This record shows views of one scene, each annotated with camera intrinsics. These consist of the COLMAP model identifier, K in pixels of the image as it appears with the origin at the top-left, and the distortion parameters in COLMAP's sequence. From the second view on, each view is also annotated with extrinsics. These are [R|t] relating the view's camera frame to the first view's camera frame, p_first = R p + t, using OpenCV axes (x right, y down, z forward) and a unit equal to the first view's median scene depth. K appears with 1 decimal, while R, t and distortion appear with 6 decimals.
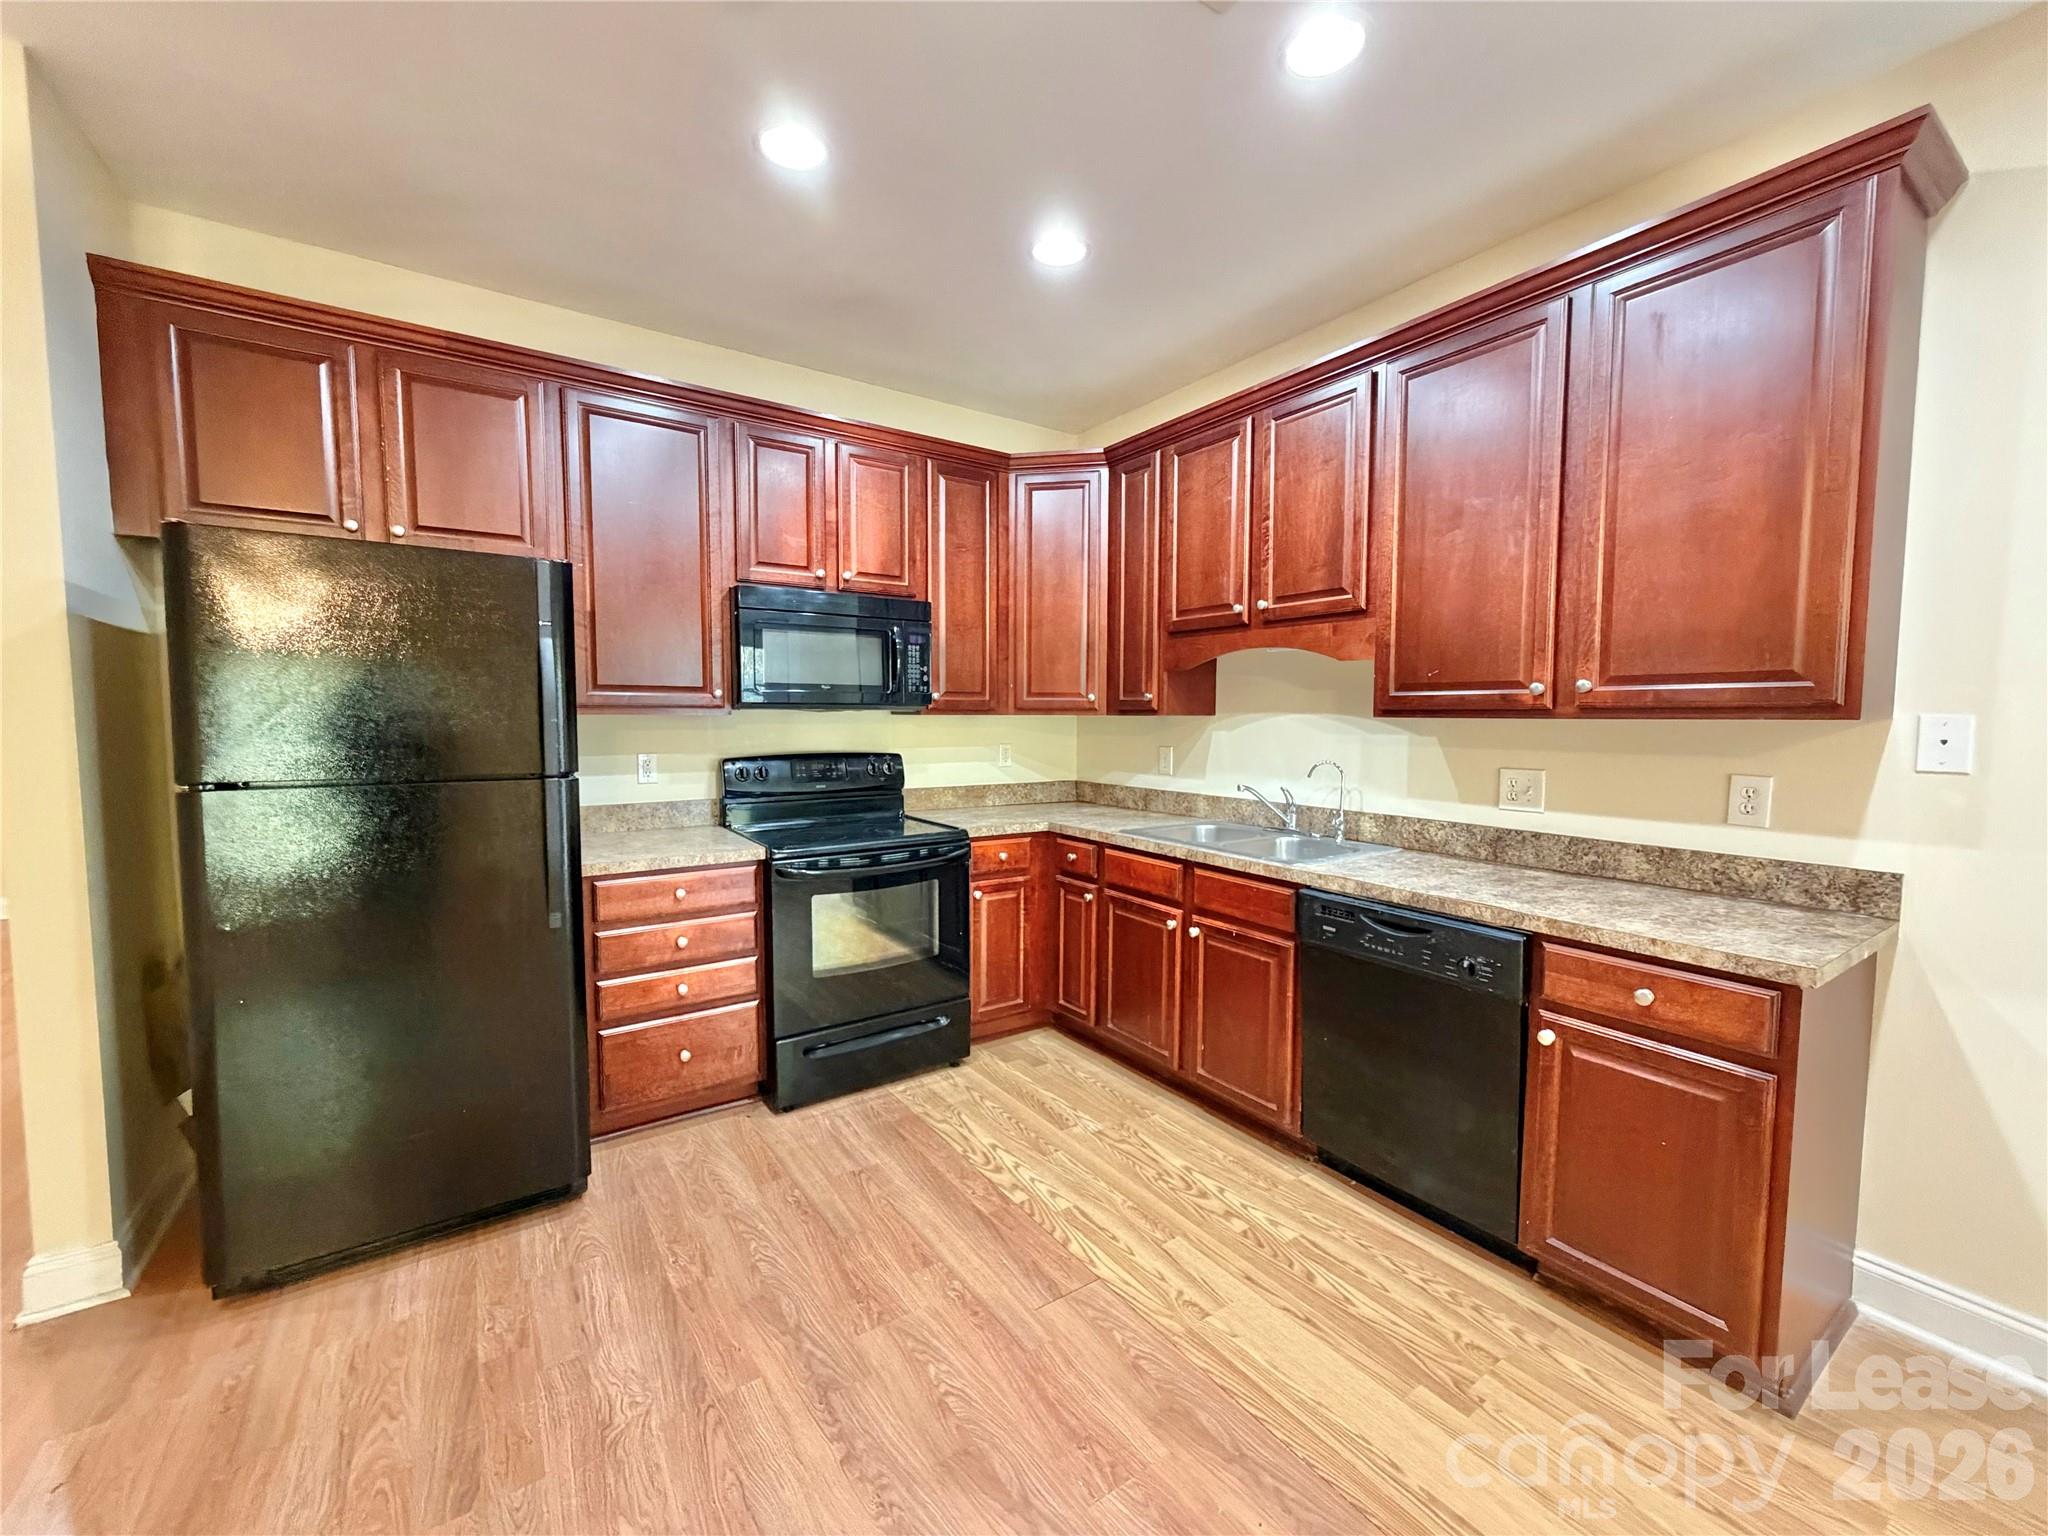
lens RADIAL K [[815.6, 0, 1031.6], [0, 815.6, 769.9], [0, 0, 1]] dist [0.001174, -0.000462]
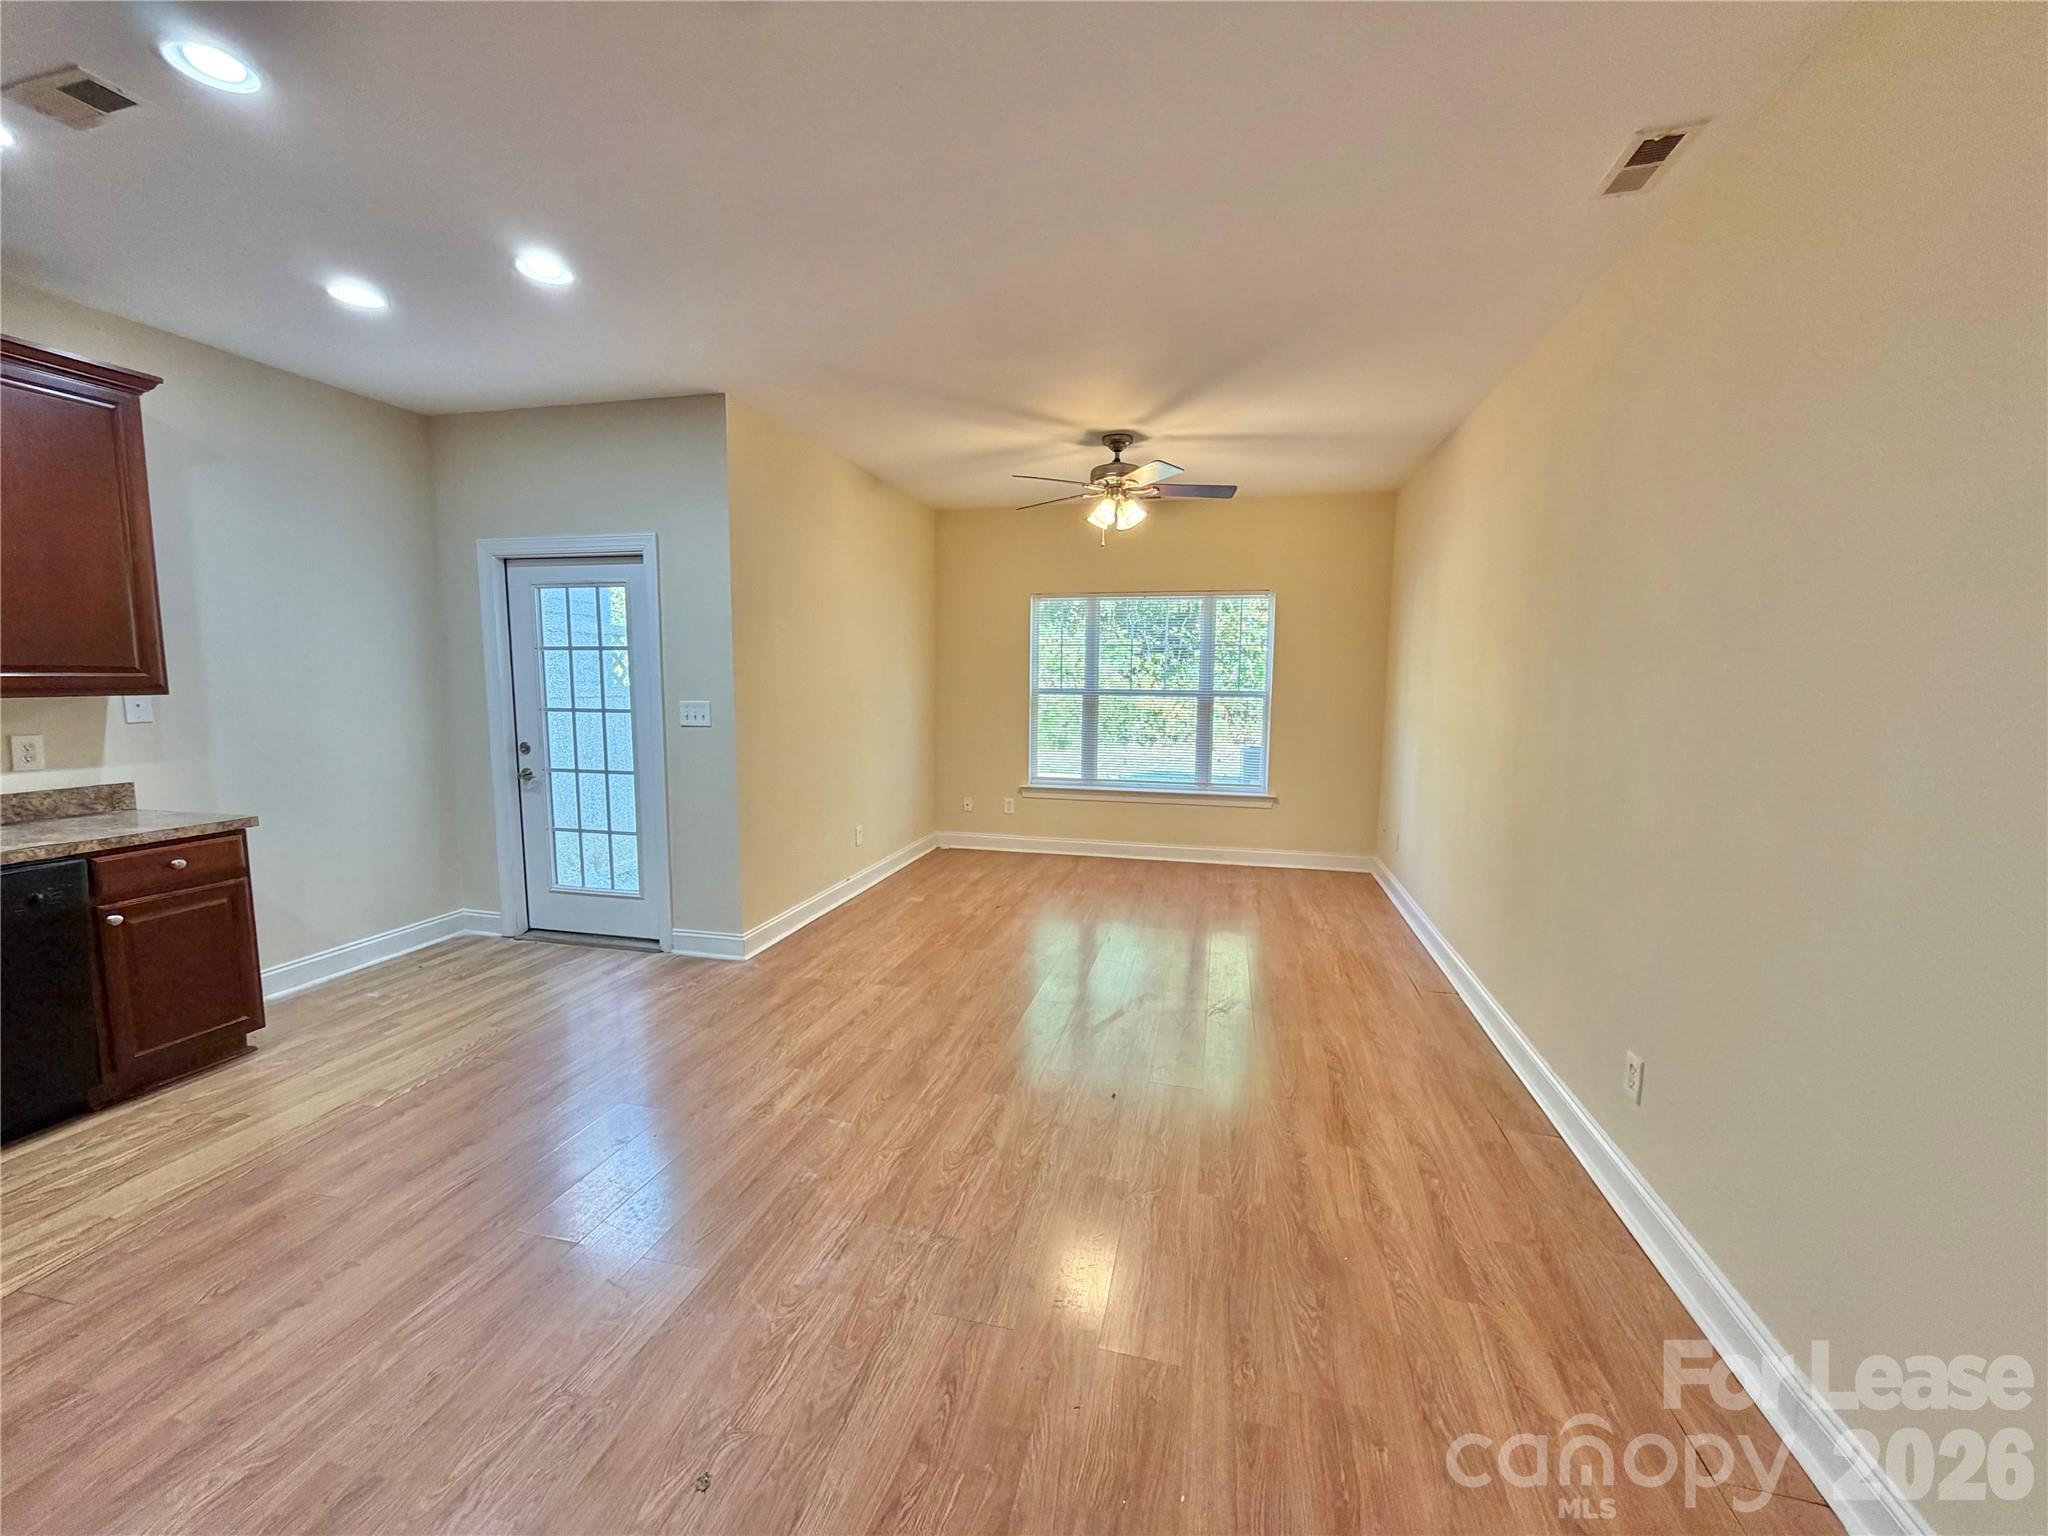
lens RADIAL K [[815.6, 0, 1031.6], [0, 815.6, 769.9], [0, 0, 1]] dist [0.001174, -0.000462]
pose [[-0.673635, -0.093096, 0.733177, -1.396787], [0.039755, 0.986034, 0.161729, -0.096356], [-0.737994, 0.138094, -0.660526, 0.673238]]
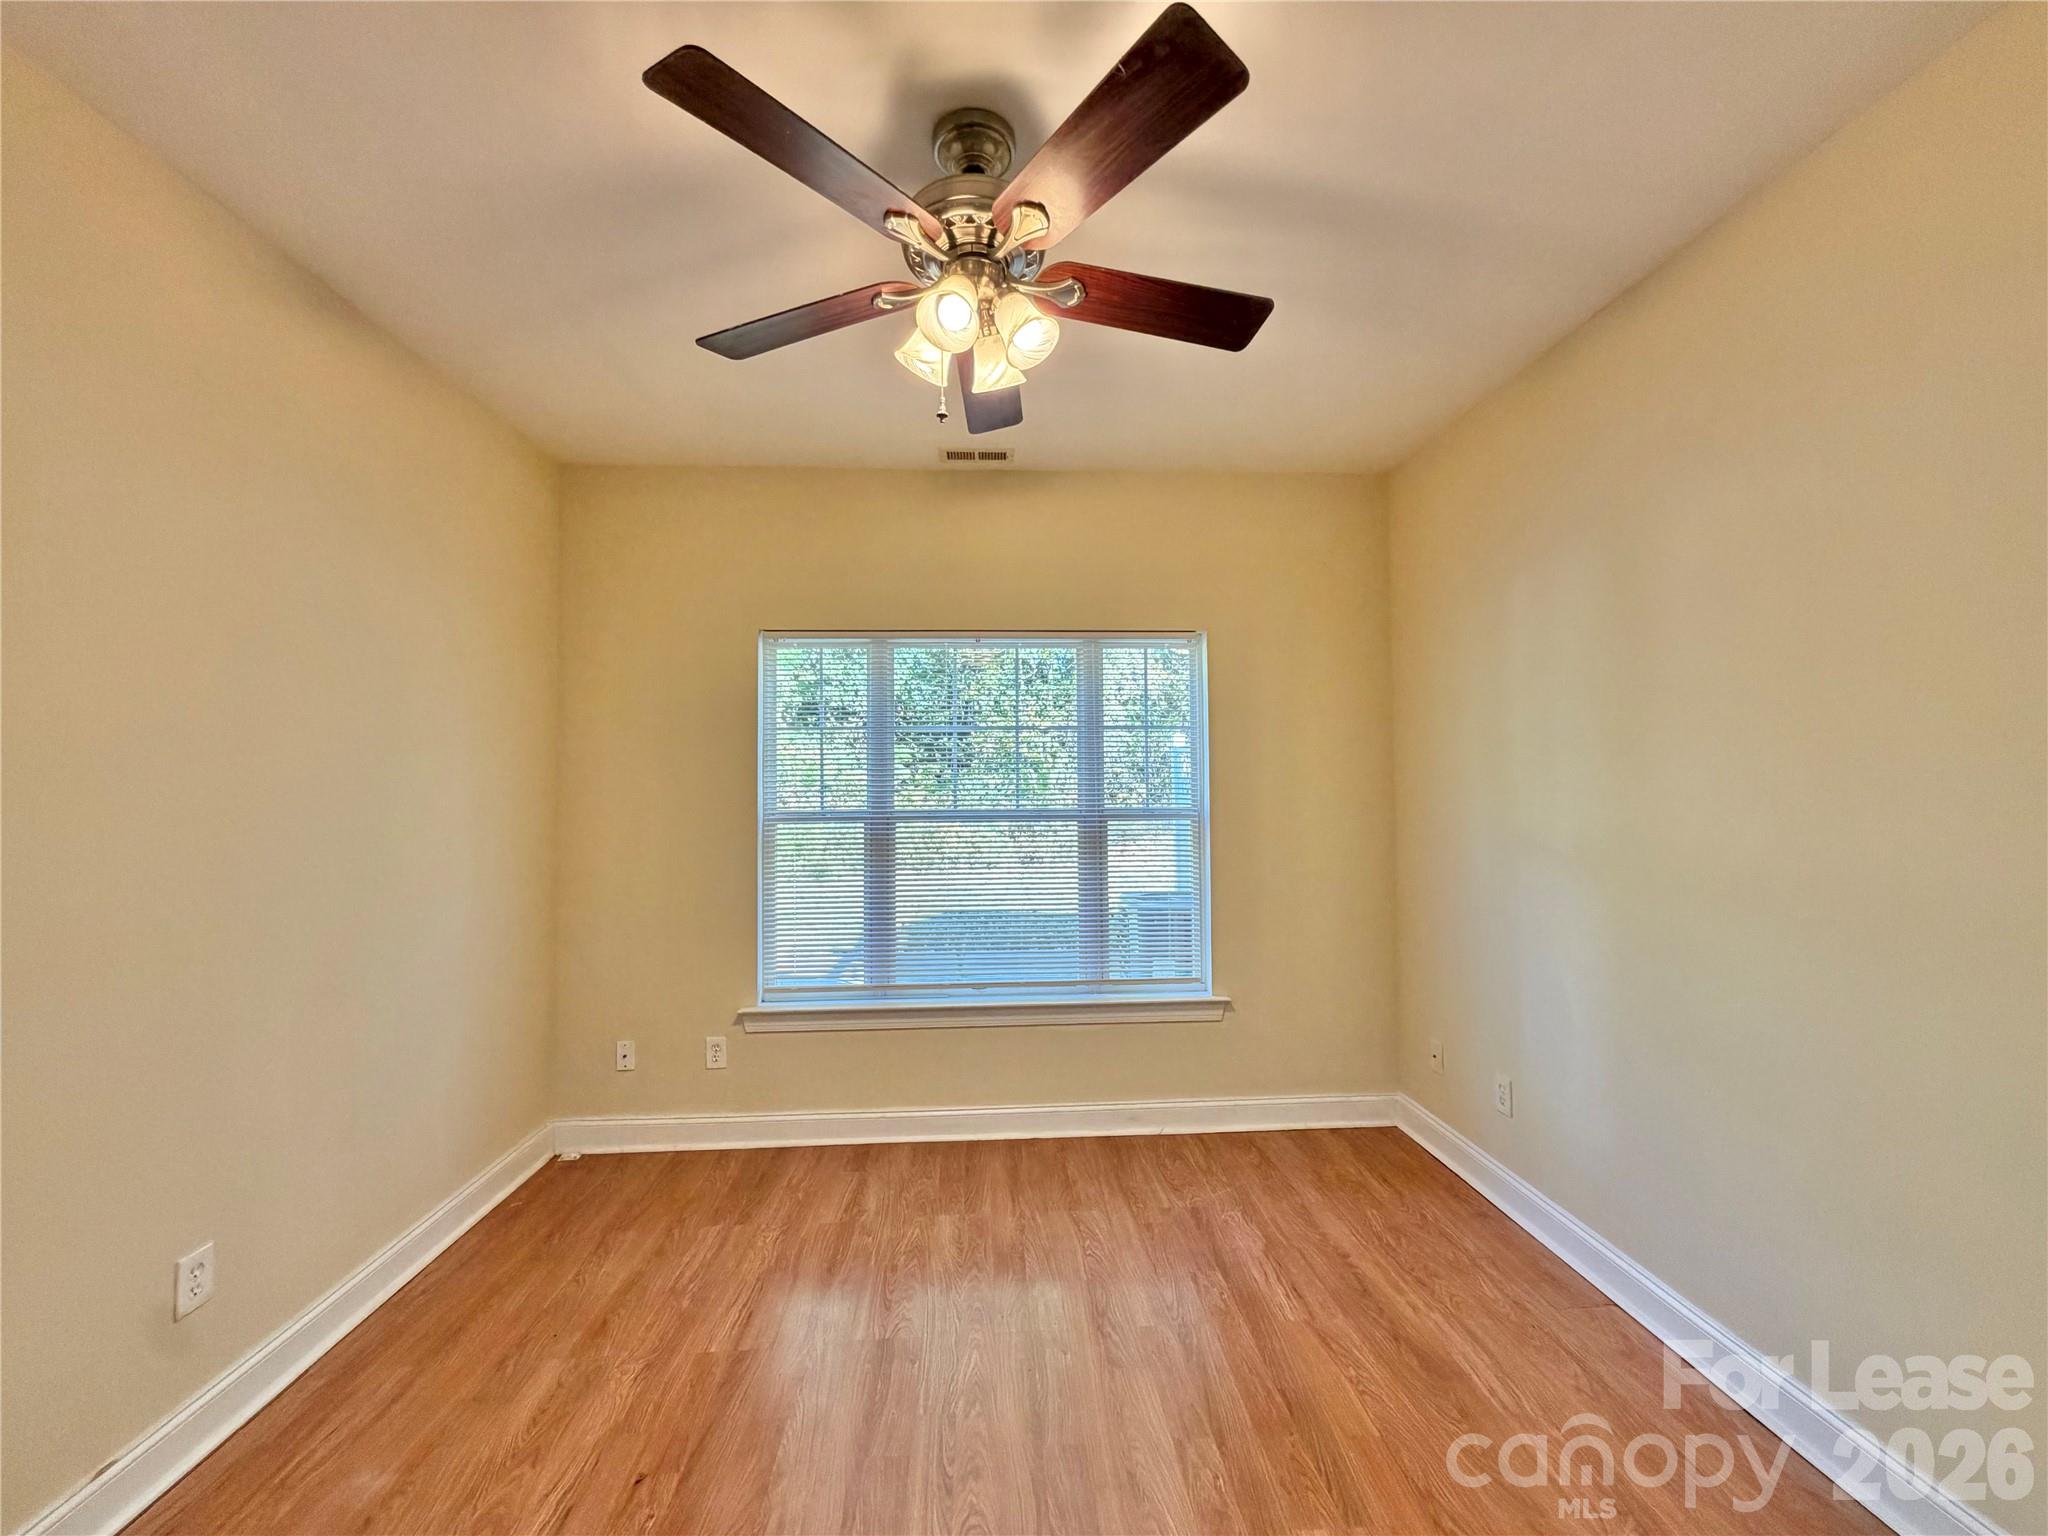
lens RADIAL K [[815.6, 0, 1031.6], [0, 815.6, 769.9], [0, 0, 1]] dist [0.001174, -0.000462]
pose [[-0.859166, 0.018932, 0.511347, -0.229832], [0.042515, 0.998501, 0.034465, -0.006867], [-0.509928, 0.051352, -0.858683, -0.450852]]
